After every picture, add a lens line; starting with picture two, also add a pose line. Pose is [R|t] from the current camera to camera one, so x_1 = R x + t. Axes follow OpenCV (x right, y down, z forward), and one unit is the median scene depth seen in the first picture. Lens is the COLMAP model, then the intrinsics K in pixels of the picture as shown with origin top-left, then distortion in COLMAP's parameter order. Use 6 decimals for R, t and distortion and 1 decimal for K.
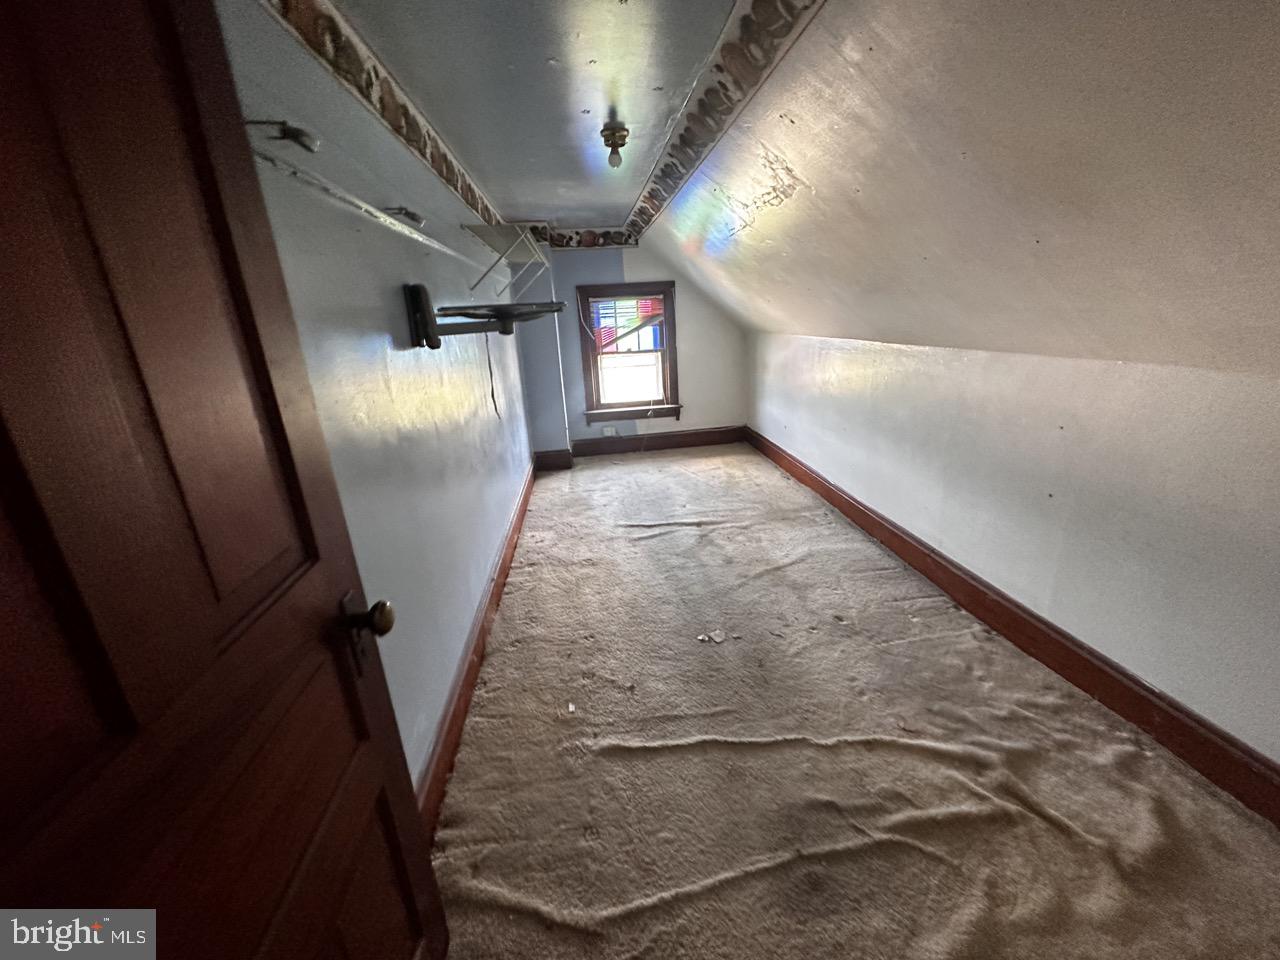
lens RADIAL K [[509.8, 0, 641.7], [0, 509.8, 478.3], [0, 0, 1]] dist [0.000038, 0.000475]
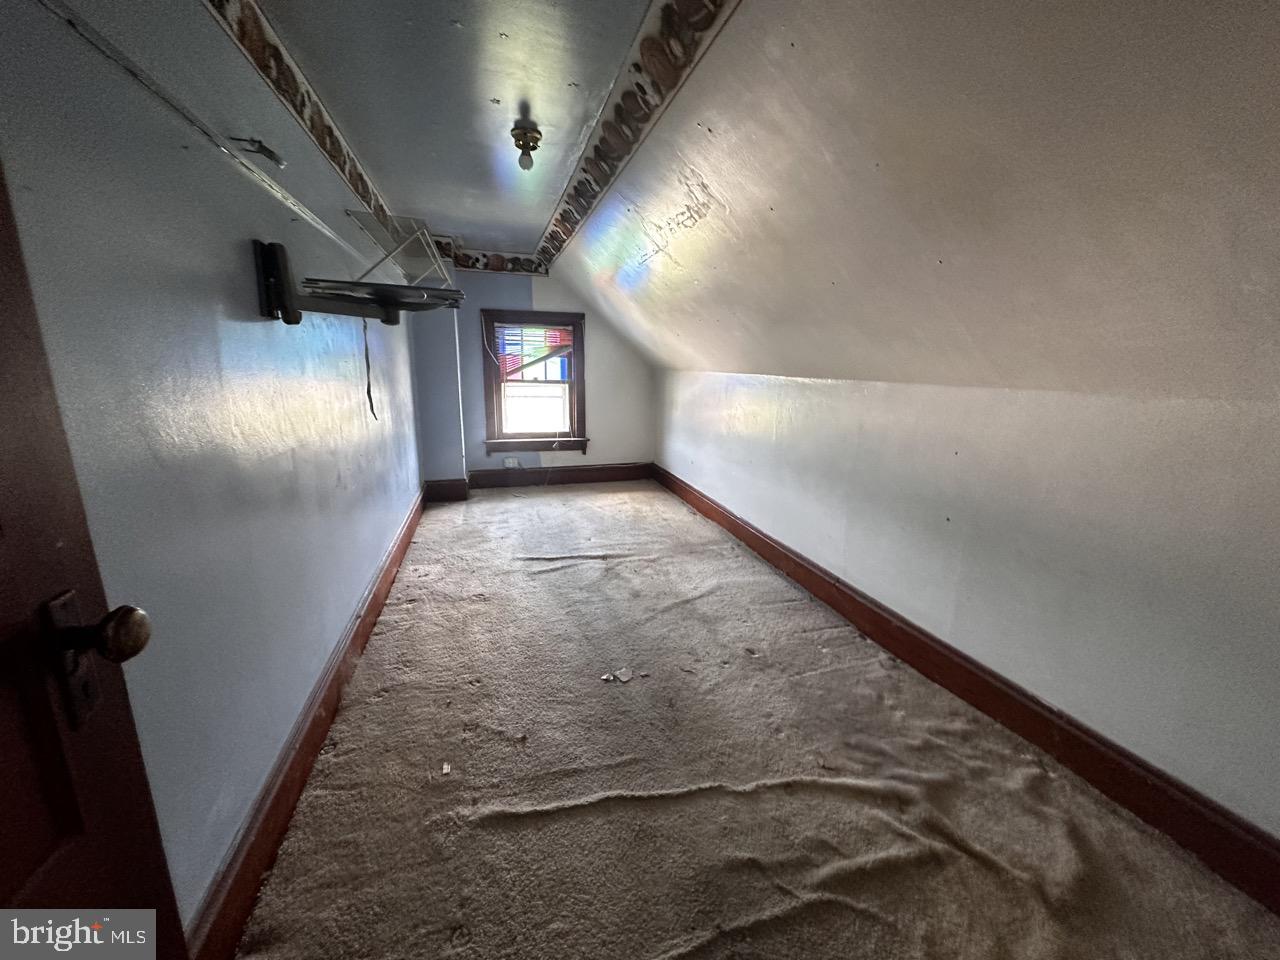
lens RADIAL K [[509.8, 0, 639.4], [0, 509.8, 479.5], [0, 0, 1]] dist [0.000038, 0.000475]
pose [[0.983323, 0.031411, 0.179132, 0.004781], [-0.015315, 0.995775, -0.090541, 0.054018], [-0.181220, 0.086288, 0.979650, 0.096765]]
